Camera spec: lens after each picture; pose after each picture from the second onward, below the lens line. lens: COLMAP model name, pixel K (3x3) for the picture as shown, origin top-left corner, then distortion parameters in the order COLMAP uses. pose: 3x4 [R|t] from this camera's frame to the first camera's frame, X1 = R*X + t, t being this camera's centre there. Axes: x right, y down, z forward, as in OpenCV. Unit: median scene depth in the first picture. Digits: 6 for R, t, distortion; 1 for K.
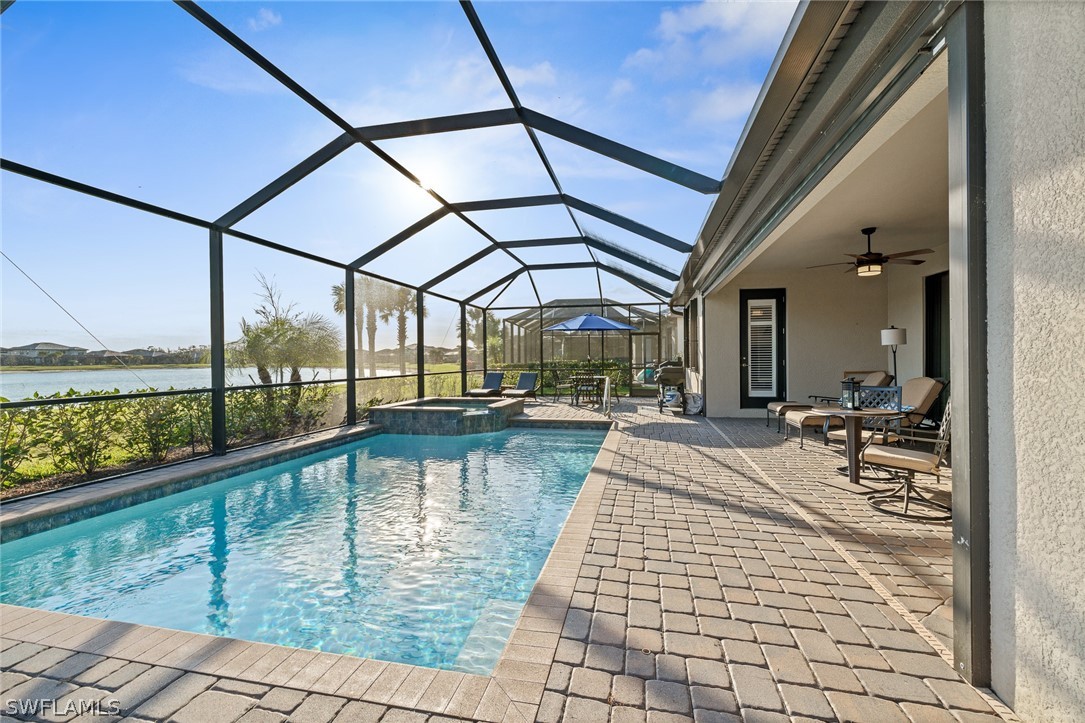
lens RADIAL K [[448.3, 0, 547.4], [0, 448.3, 359.3], [0, 0, 1]] dist [-0.001304, -0.000706]
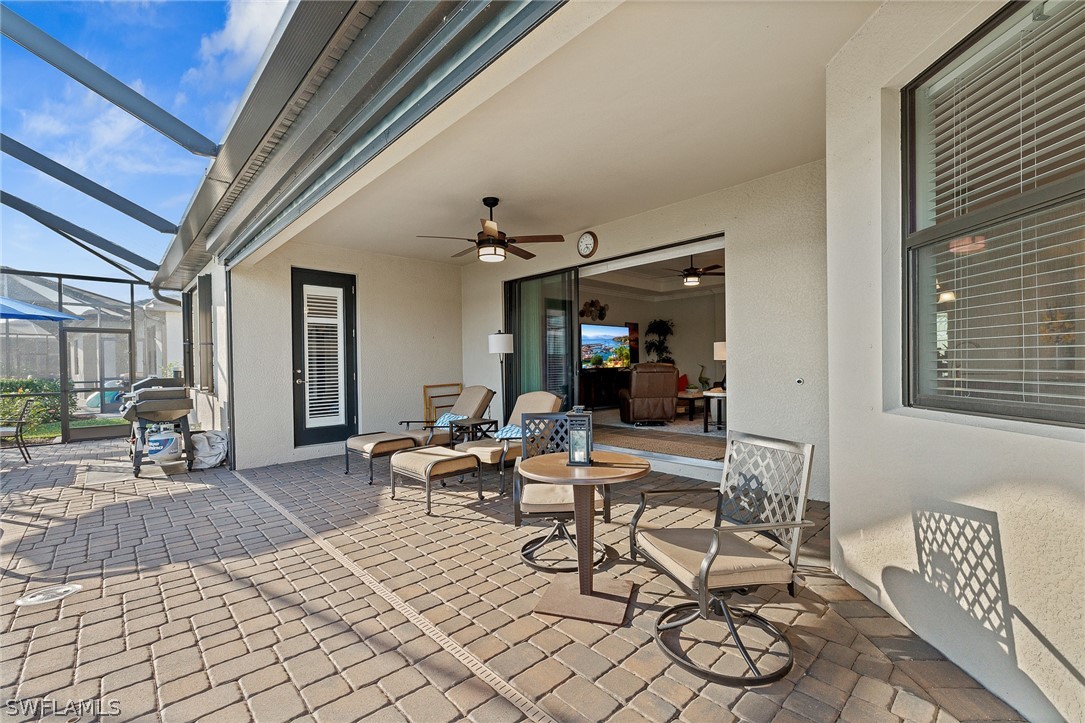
lens RADIAL K [[448.3, 0, 547.4], [0, 448.3, 359.3], [0, 0, 1]] dist [-0.001304, -0.000706]
pose [[0.547276, -0.007390, 0.836920, 0.074528], [0.022580, 0.999727, -0.005938, -0.007186], [-0.836648, 0.022148, 0.547294, 0.291758]]
